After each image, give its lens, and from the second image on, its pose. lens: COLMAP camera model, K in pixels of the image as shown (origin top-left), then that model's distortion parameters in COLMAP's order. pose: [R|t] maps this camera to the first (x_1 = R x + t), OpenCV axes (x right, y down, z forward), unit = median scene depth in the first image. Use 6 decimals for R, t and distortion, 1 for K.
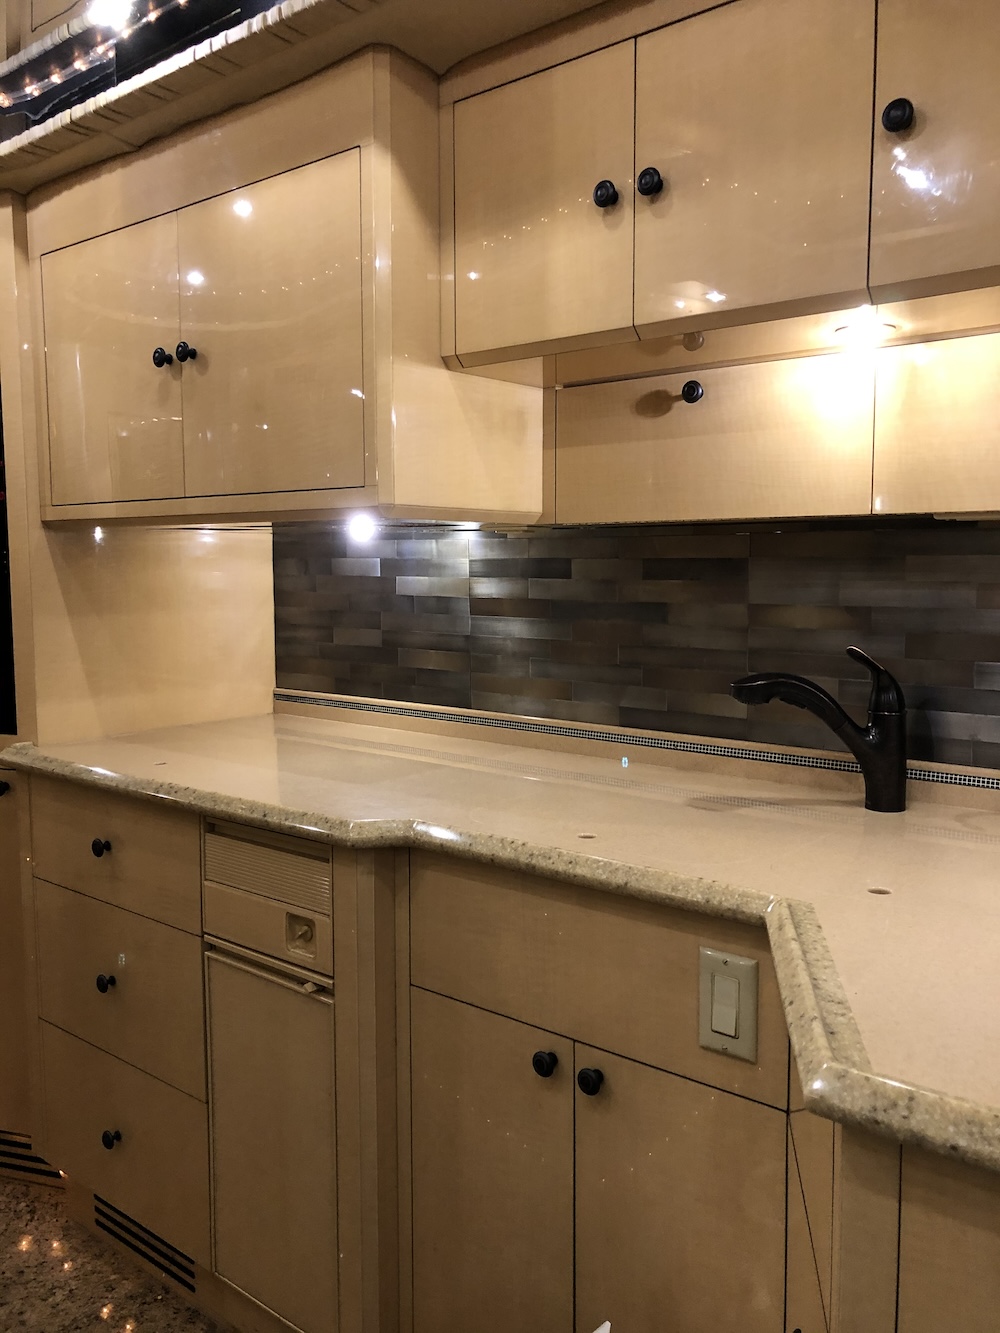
lens RADIAL K [[1113.7, 0, 500.0], [0, 1113.7, 666.5], [0, 0, 1]] dist [0.004132, -0.003485]
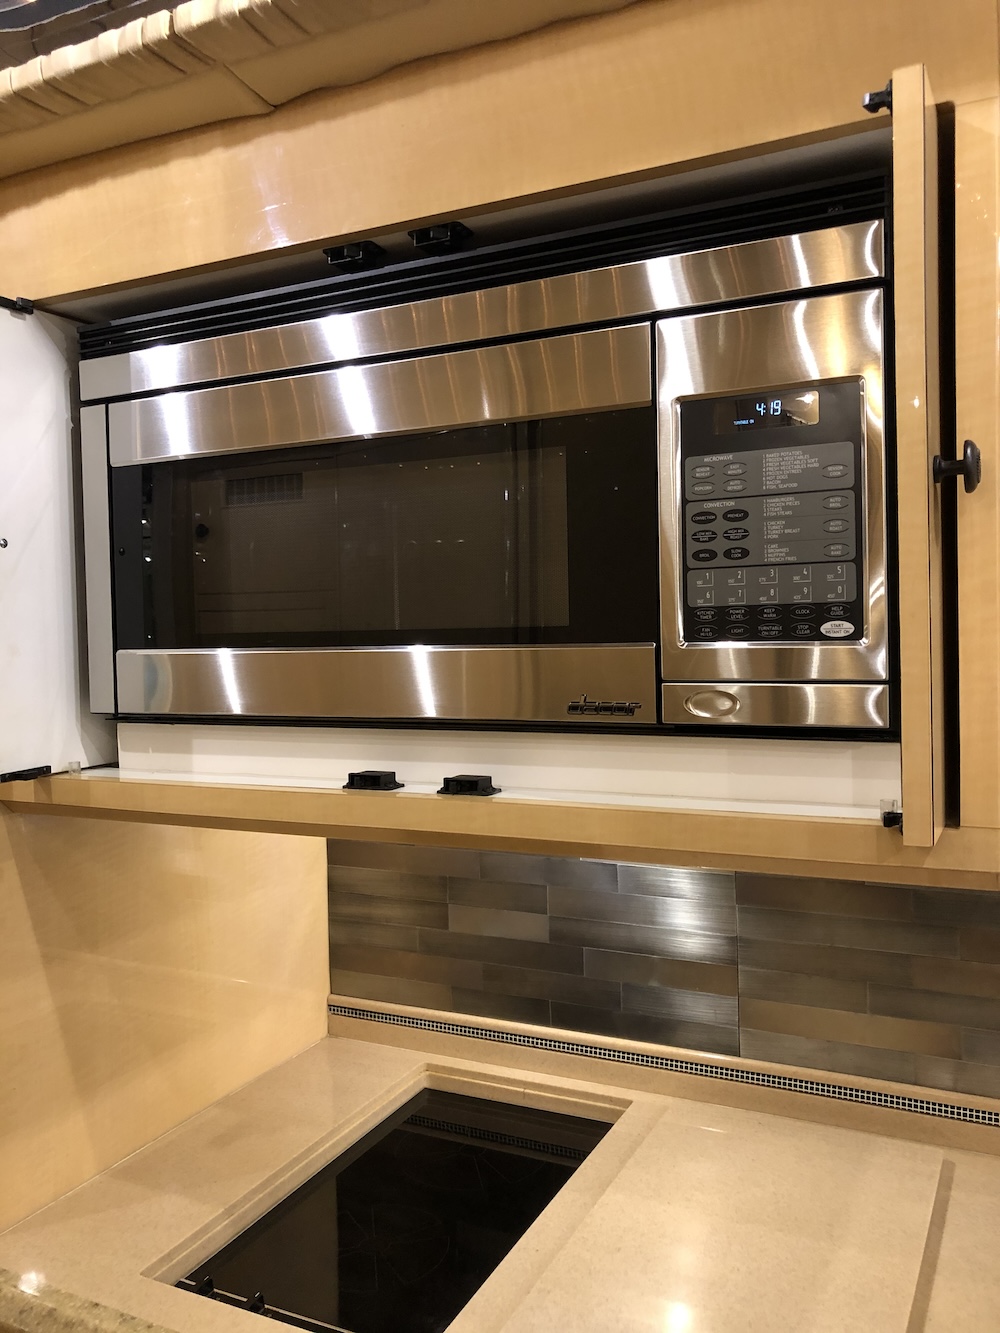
lens RADIAL K [[1092.5, 0, 501.6], [0, 1092.5, 632.1], [0, 0, 1]] dist [0.004504, 0.002611]
pose [[0.972045, -0.021947, 0.233765, -0.270059], [0.043739, 0.995120, -0.088449, -0.136507], [-0.230683, 0.096201, 0.968262, 0.397121]]
